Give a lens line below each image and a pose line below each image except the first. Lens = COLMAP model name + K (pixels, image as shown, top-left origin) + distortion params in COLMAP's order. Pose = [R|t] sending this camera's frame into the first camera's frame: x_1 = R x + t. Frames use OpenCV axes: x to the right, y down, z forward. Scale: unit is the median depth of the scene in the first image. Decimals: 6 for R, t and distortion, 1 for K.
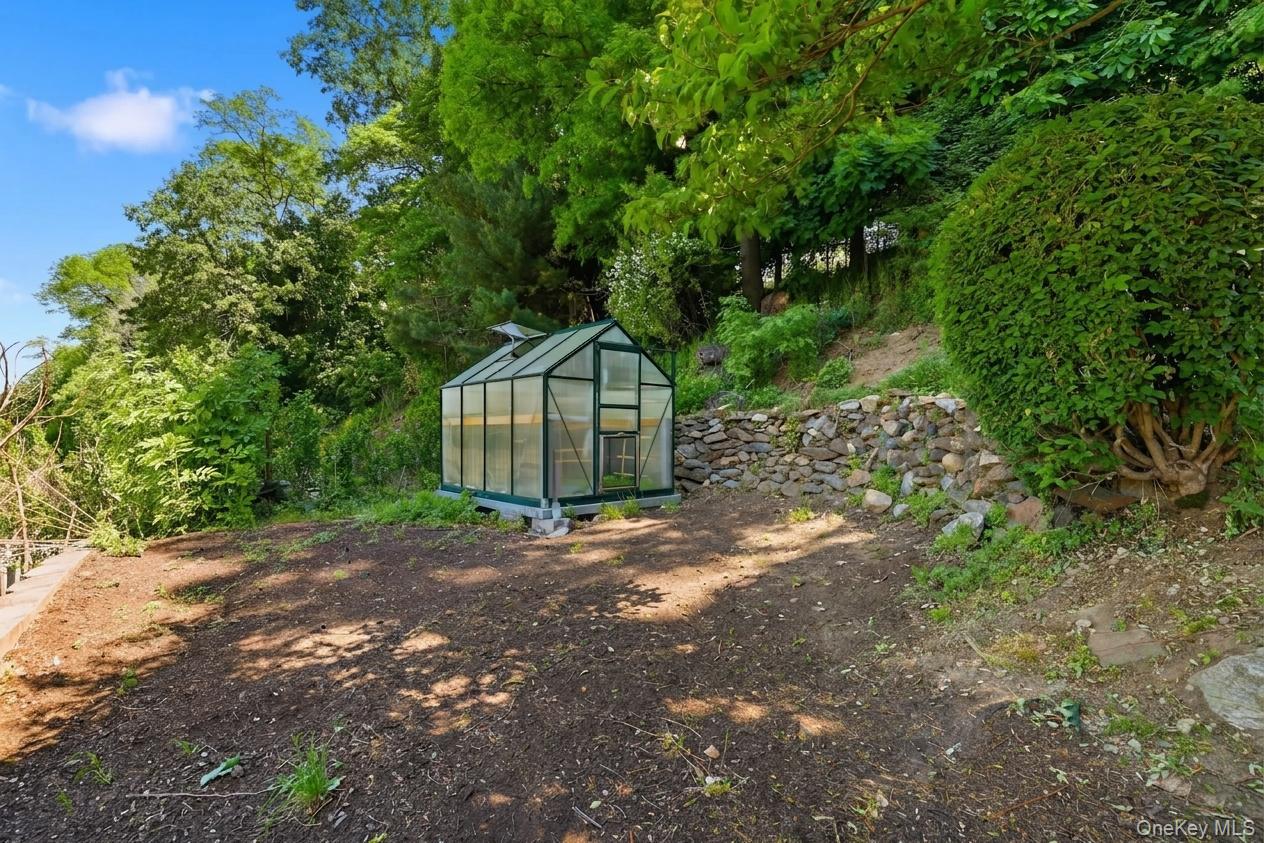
lens RADIAL K [[565.1, 0, 632.0], [0, 565.1, 421.5], [0, 0, 1]] dist [-0.035719, -0.000324]
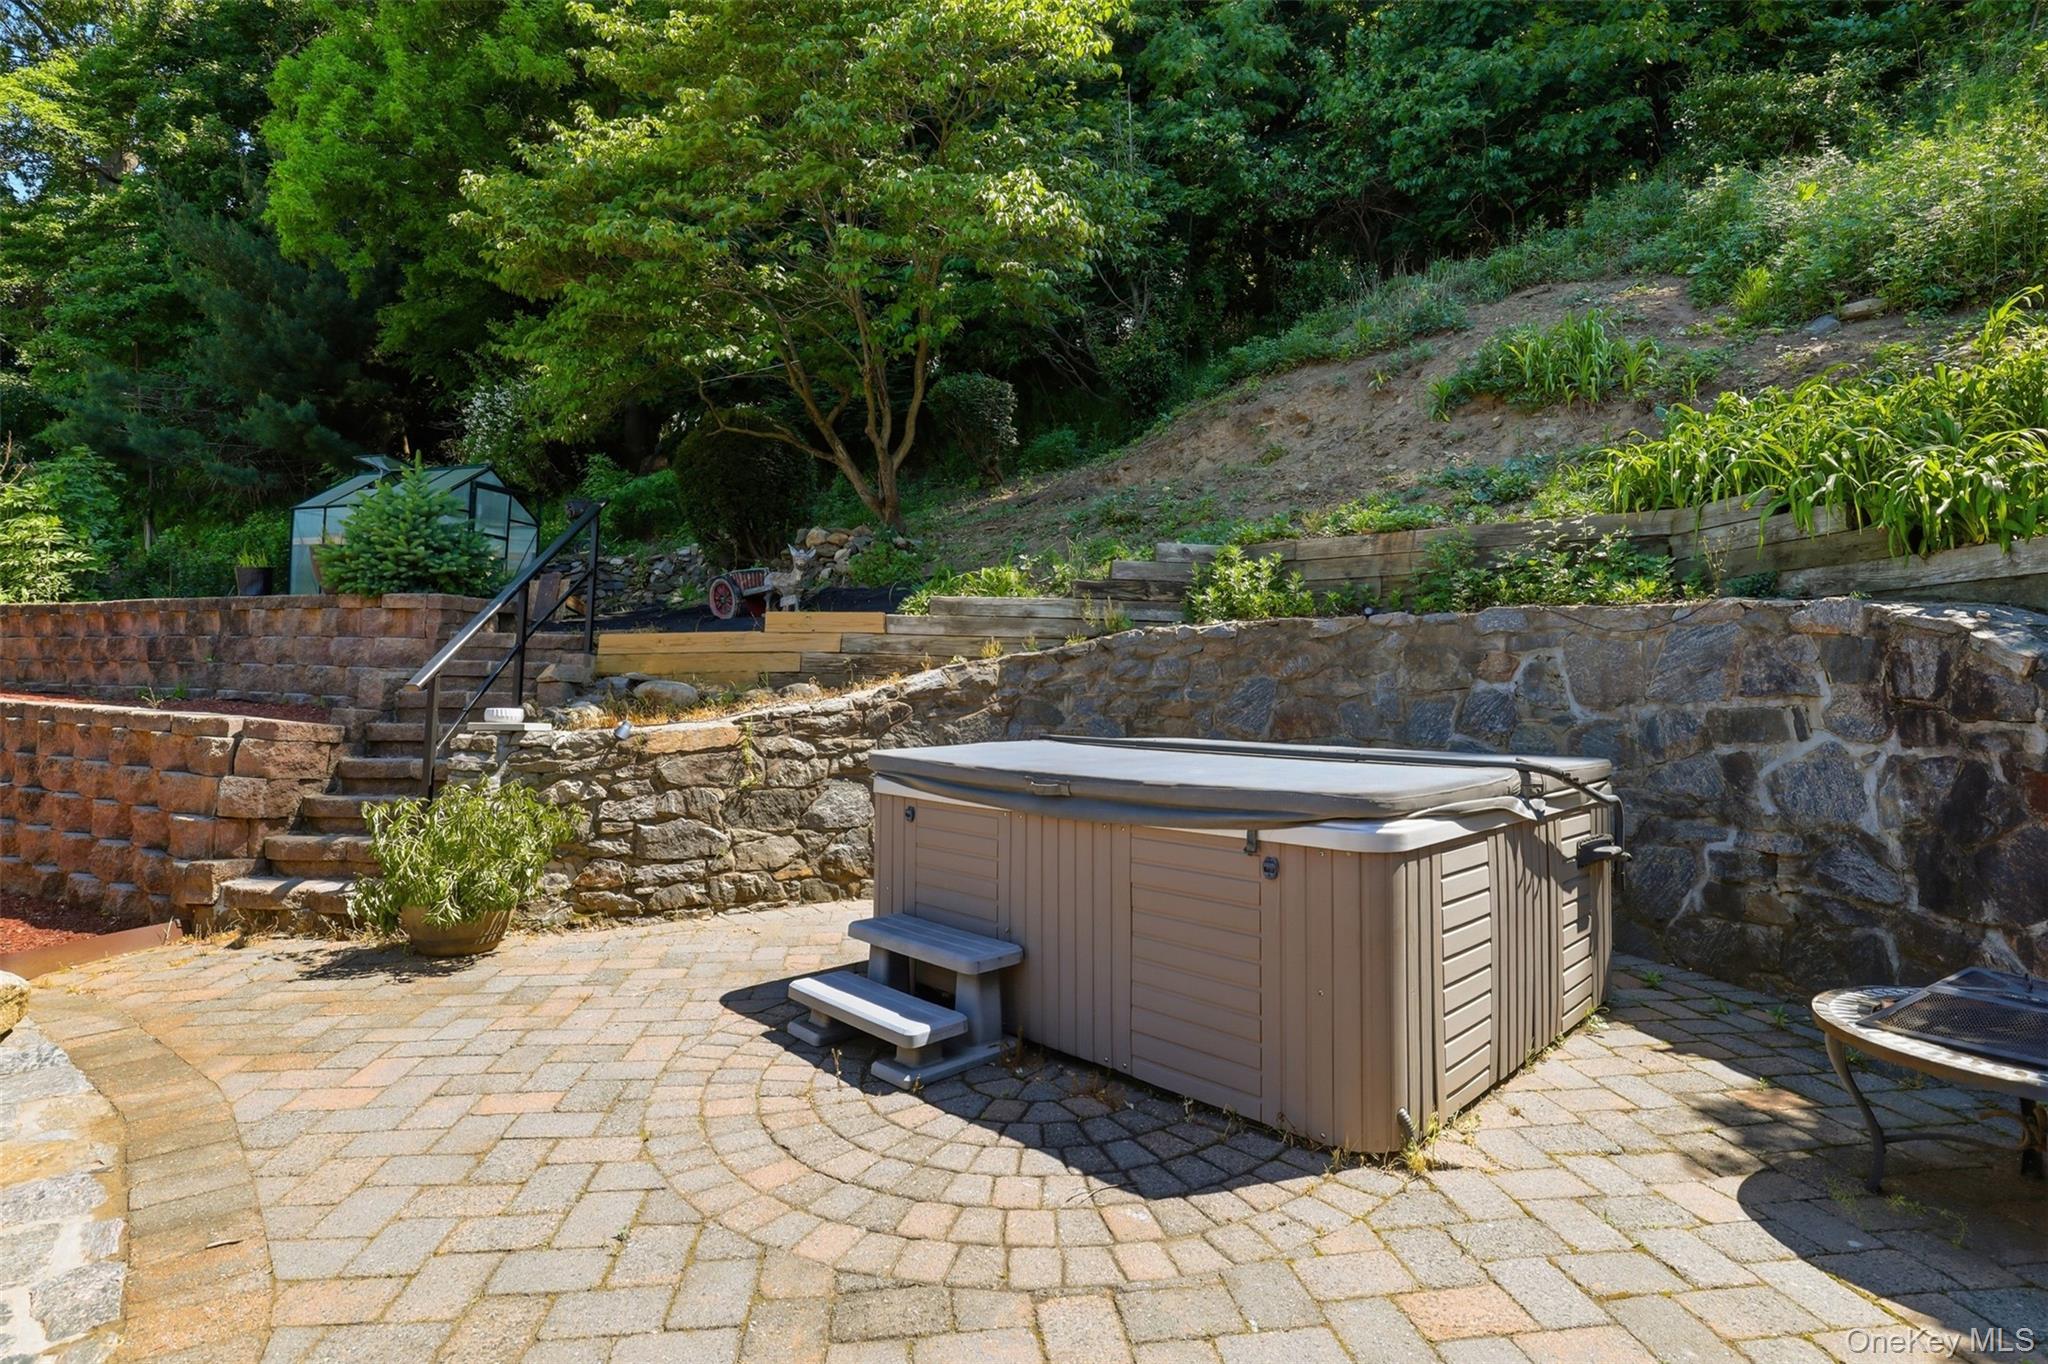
lens RADIAL K [[1050.6, 0, 1027.9], [0, 1050.6, 621.2], [0, 0, 1]] dist [-0.001982, 0.000551]
pose [[0.866084, 0.053241, 0.497055, -0.106929], [-0.029120, 0.997997, -0.056158, 0.200186], [-0.499050, 0.034163, 0.865900, -1.230953]]
